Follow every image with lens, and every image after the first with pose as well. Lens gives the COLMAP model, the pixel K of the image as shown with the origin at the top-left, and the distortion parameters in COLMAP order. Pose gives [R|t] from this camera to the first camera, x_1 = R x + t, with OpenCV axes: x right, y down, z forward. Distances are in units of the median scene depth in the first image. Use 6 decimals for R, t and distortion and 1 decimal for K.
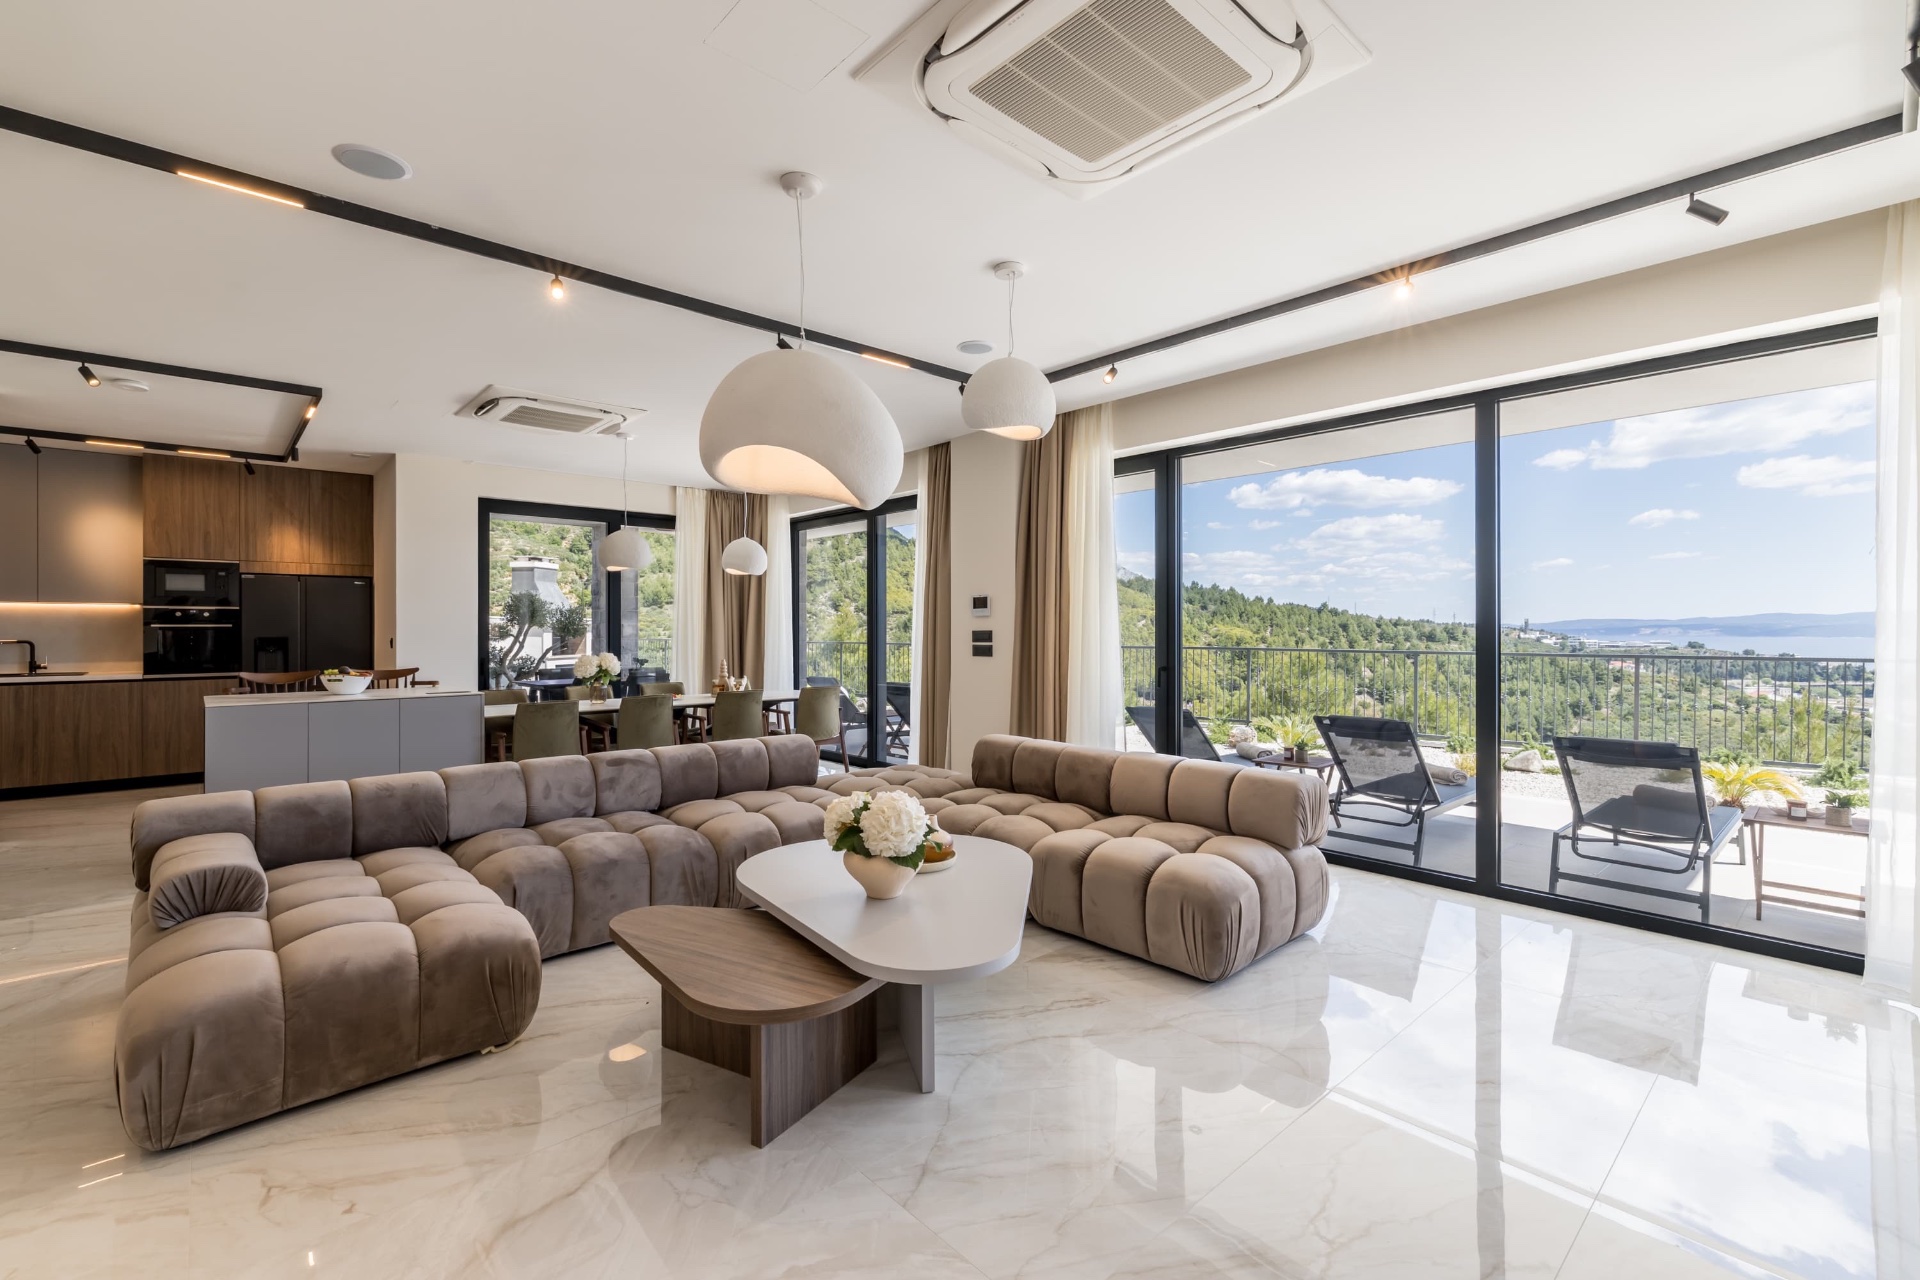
lens RADIAL K [[835.3, 0, 960.2], [0, 835.3, 622.7], [0, 0, 1]] dist [0.001041, 0.000407]
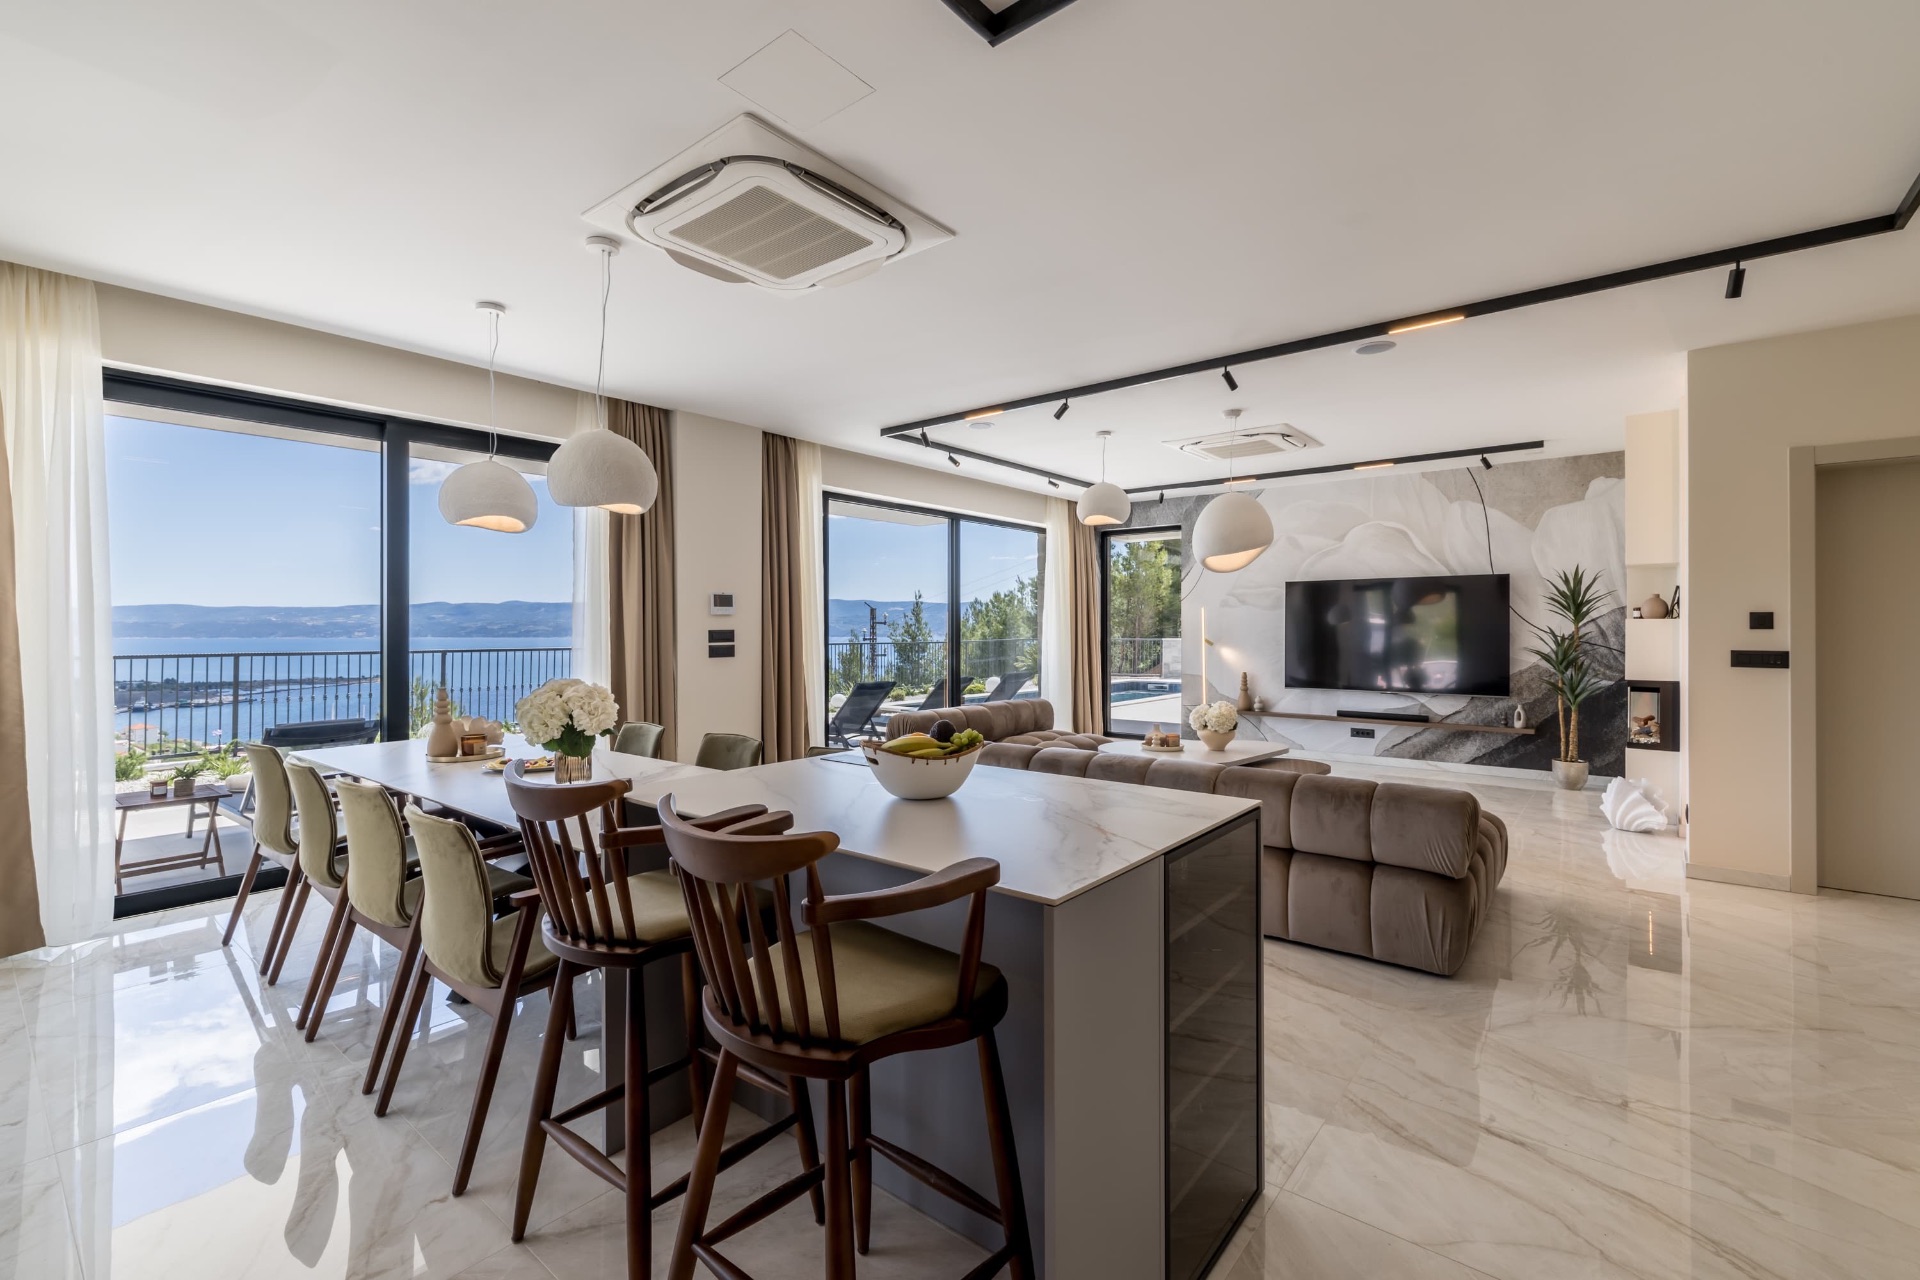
lens RADIAL K [[835.3, 0, 960.2], [0, 835.3, 622.7], [0, 0, 1]] dist [0.001041, 0.000407]
pose [[-0.160246, -0.005525, 0.987062, -1.584621], [-0.013677, 0.999901, 0.003376, -0.009283], [-0.986982, -0.012959, -0.160306, 1.485763]]
